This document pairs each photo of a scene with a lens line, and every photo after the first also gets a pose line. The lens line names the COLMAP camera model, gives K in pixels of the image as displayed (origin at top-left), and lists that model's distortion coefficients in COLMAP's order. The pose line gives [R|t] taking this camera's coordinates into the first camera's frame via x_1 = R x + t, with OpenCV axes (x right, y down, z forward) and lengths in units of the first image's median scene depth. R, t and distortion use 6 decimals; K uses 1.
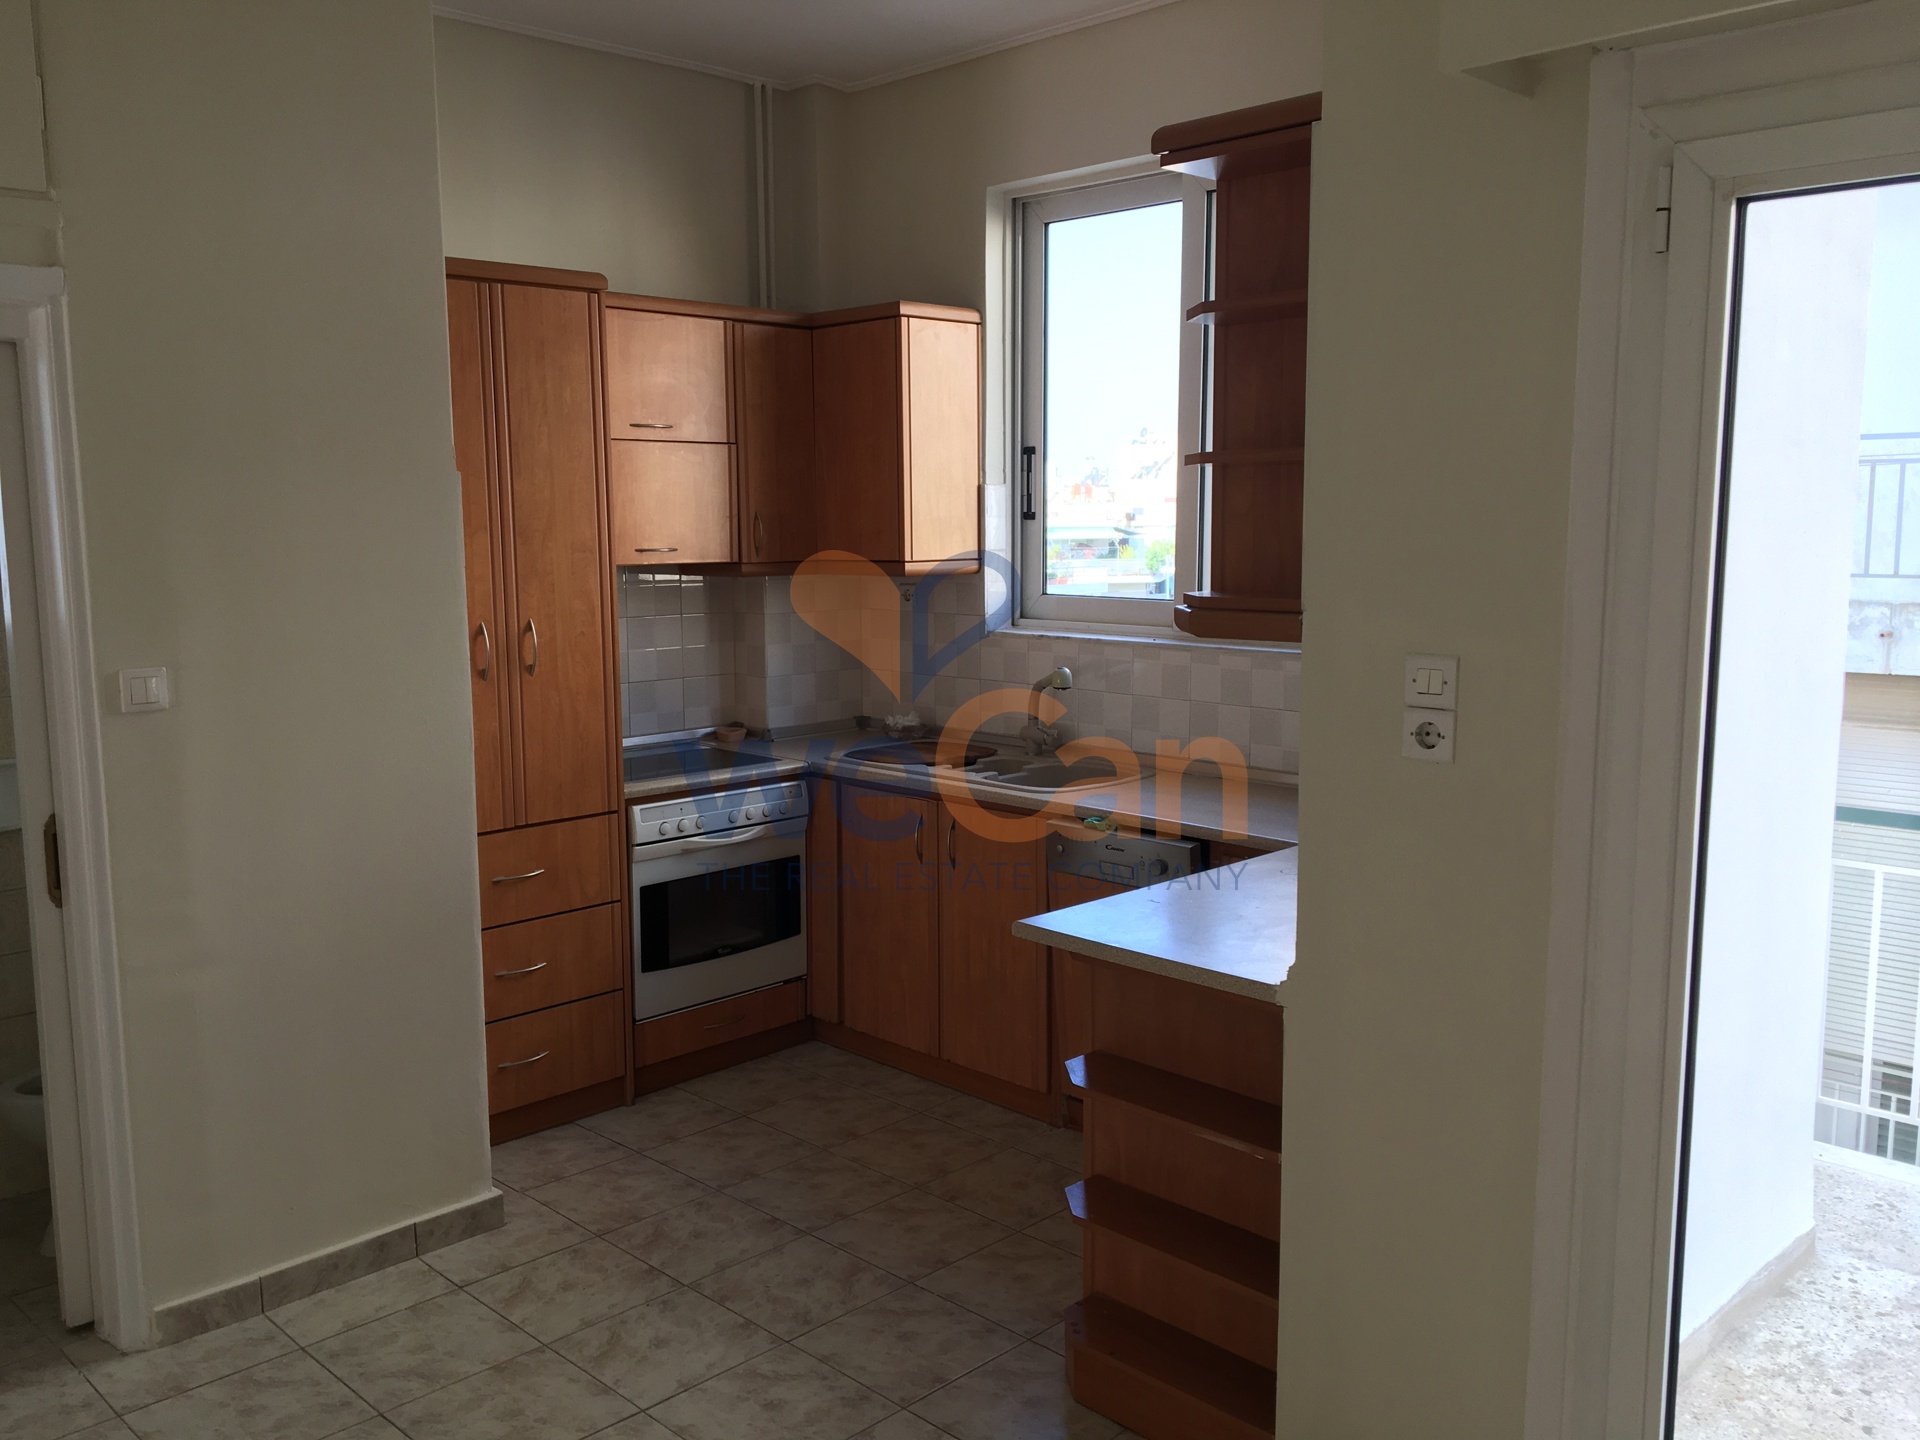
lens RADIAL K [[1622.0, 0, 966.3], [0, 1622.0, 726.7], [0, 0, 1]] dist [0.077384, -0.108225]
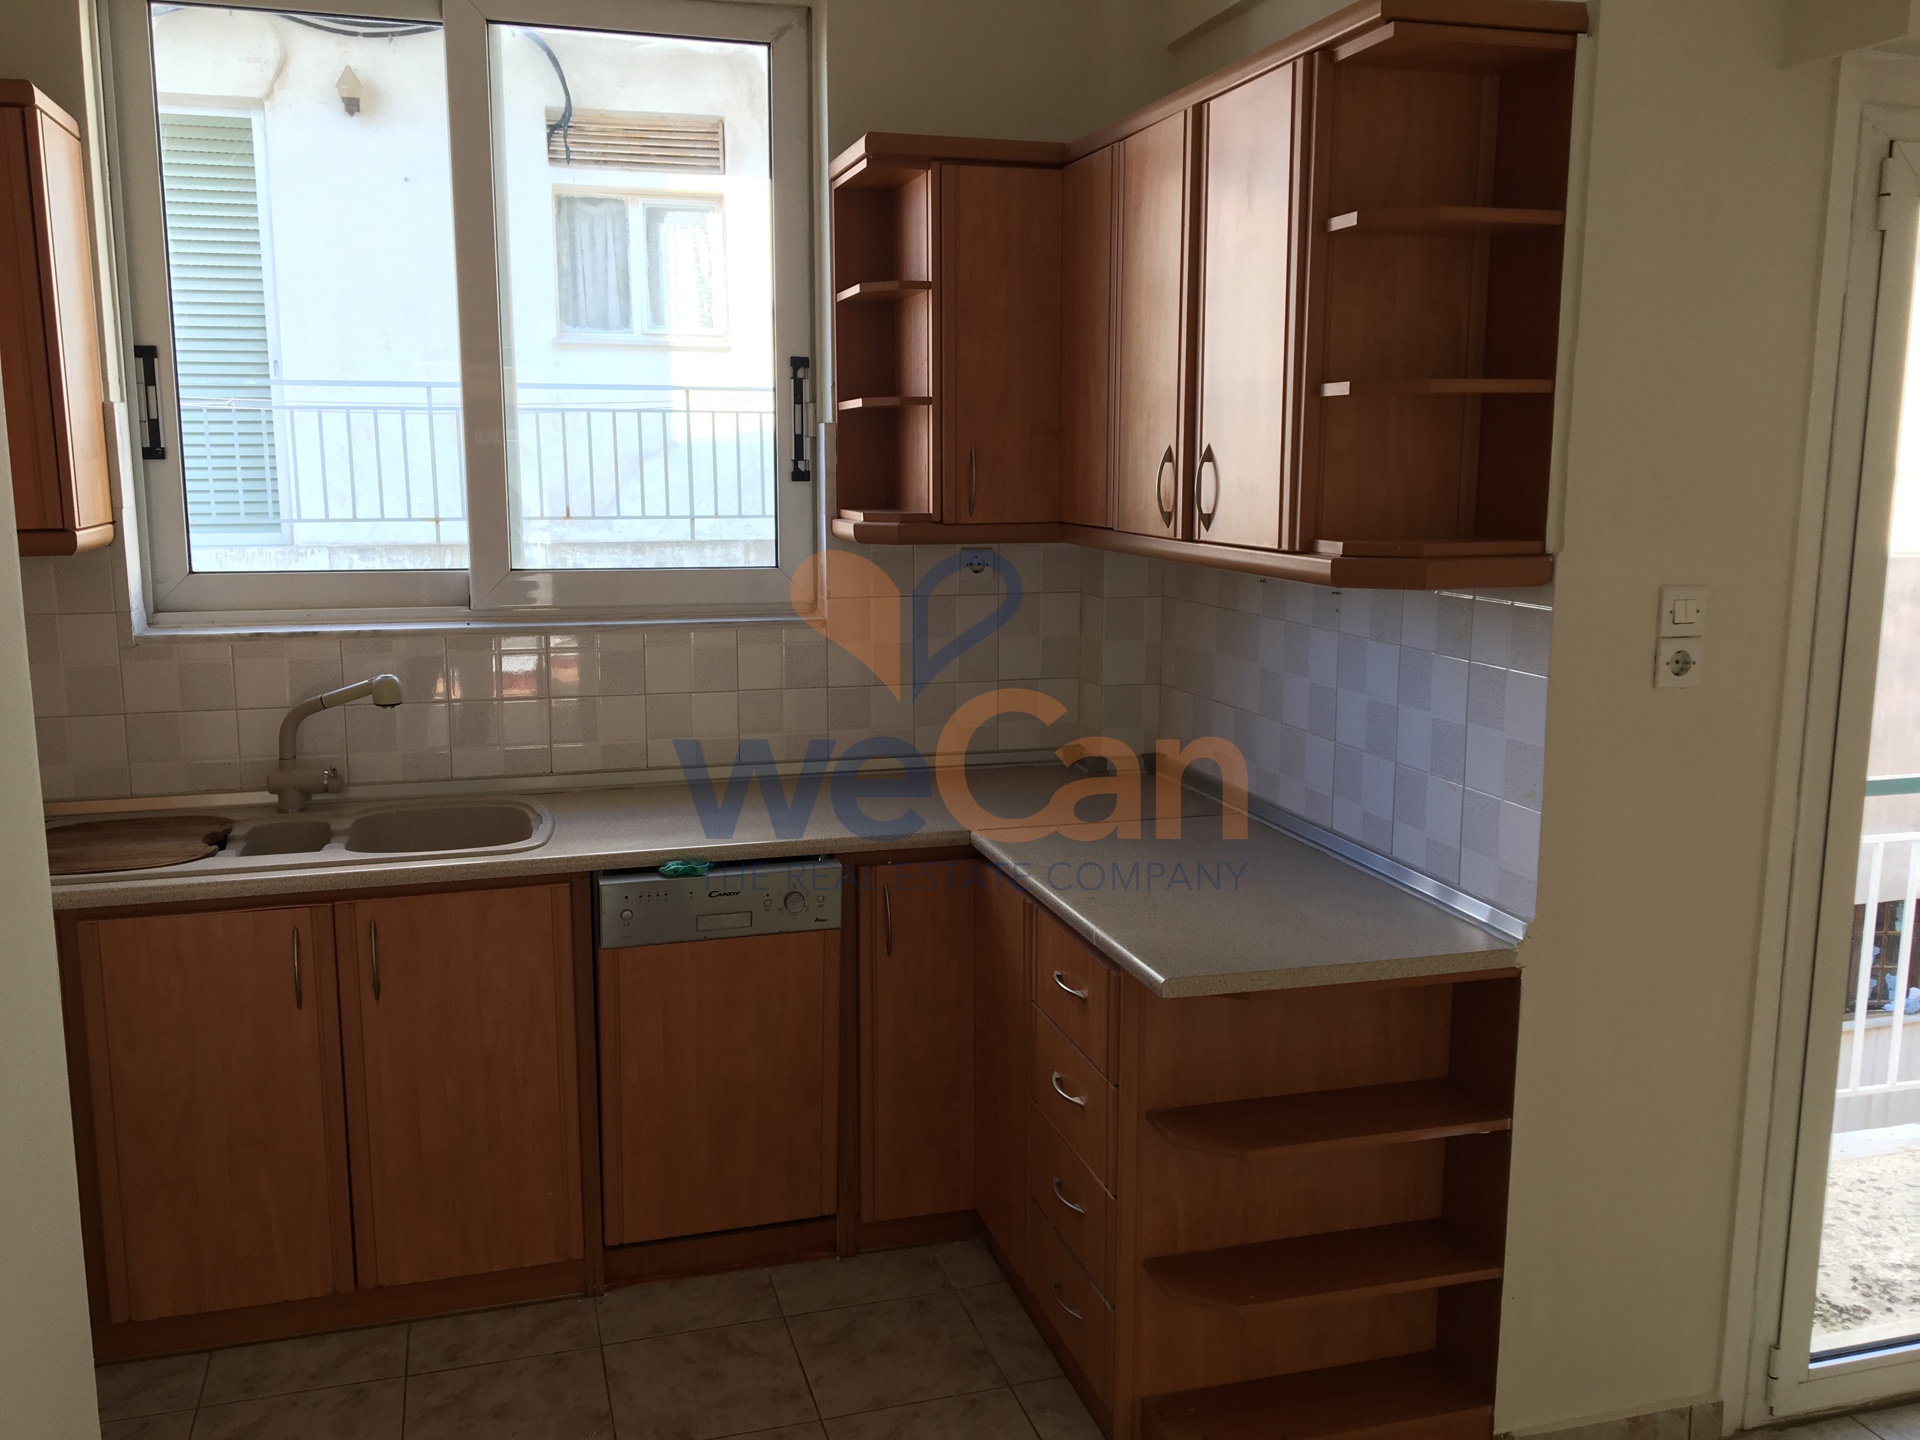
lens RADIAL K [[1622.0, 0, 959.3], [0, 1622.0, 726.5], [0, 0, 1]] dist [0.077384, -0.108225]
pose [[0.477122, -0.143617, 0.867023, -0.537156], [0.114431, 0.988311, 0.100736, -0.071287], [-0.871355, 0.051151, 0.487979, 0.559384]]
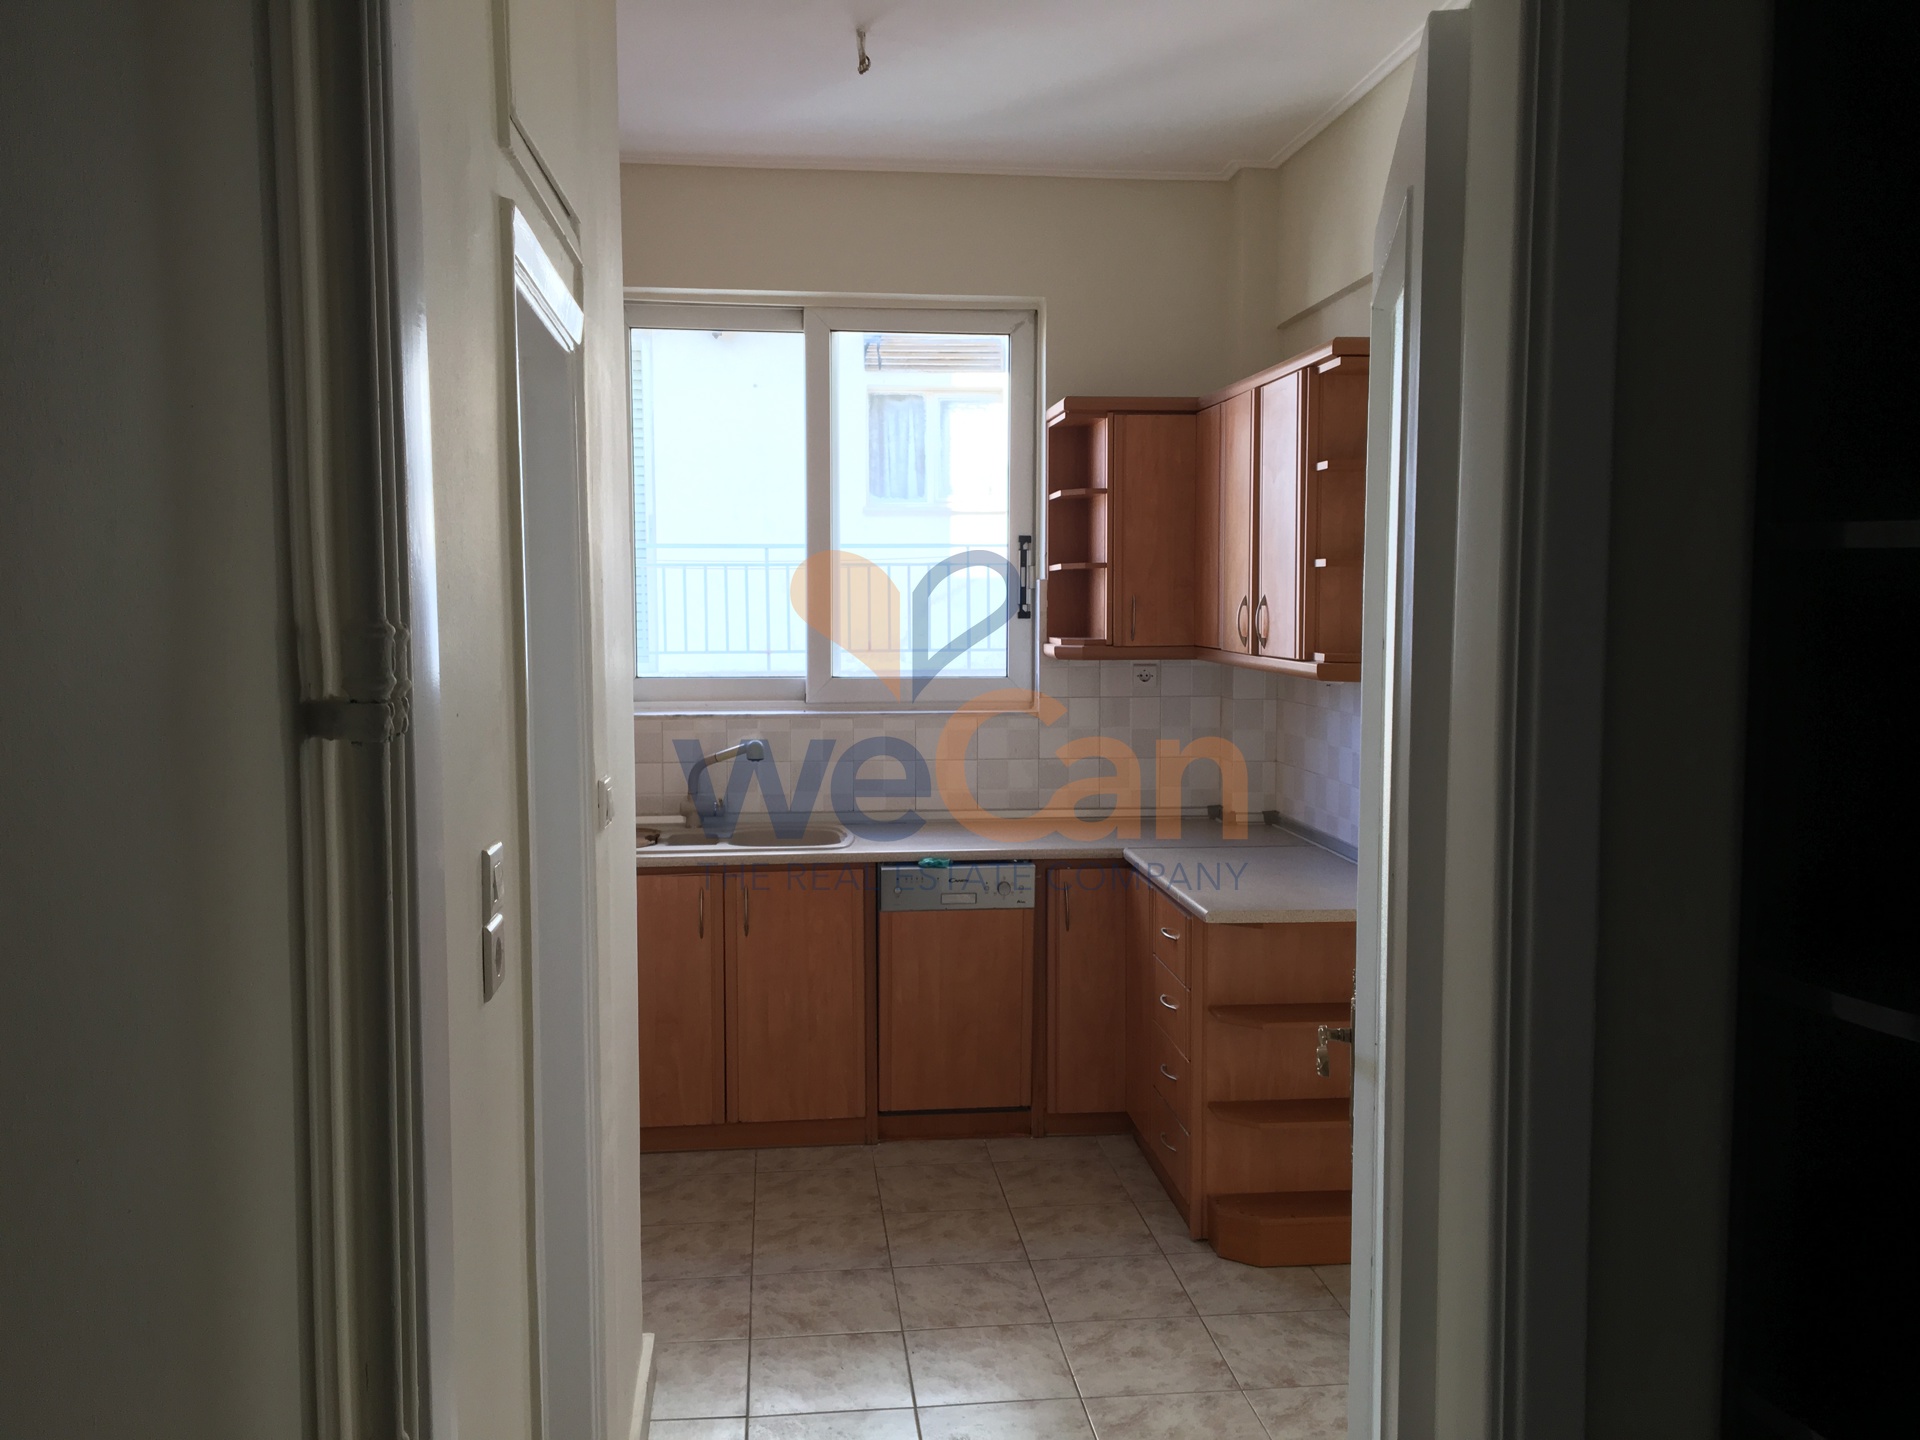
lens RADIAL K [[1622.0, 0, 959.7], [0, 1622.0, 718.7], [0, 0, 1]] dist [0.077384, -0.108225]
pose [[0.625552, -0.058788, 0.777965, -0.876195], [0.104173, 0.994522, -0.008611, -0.034391], [-0.773197, 0.086429, 0.628249, 0.257339]]
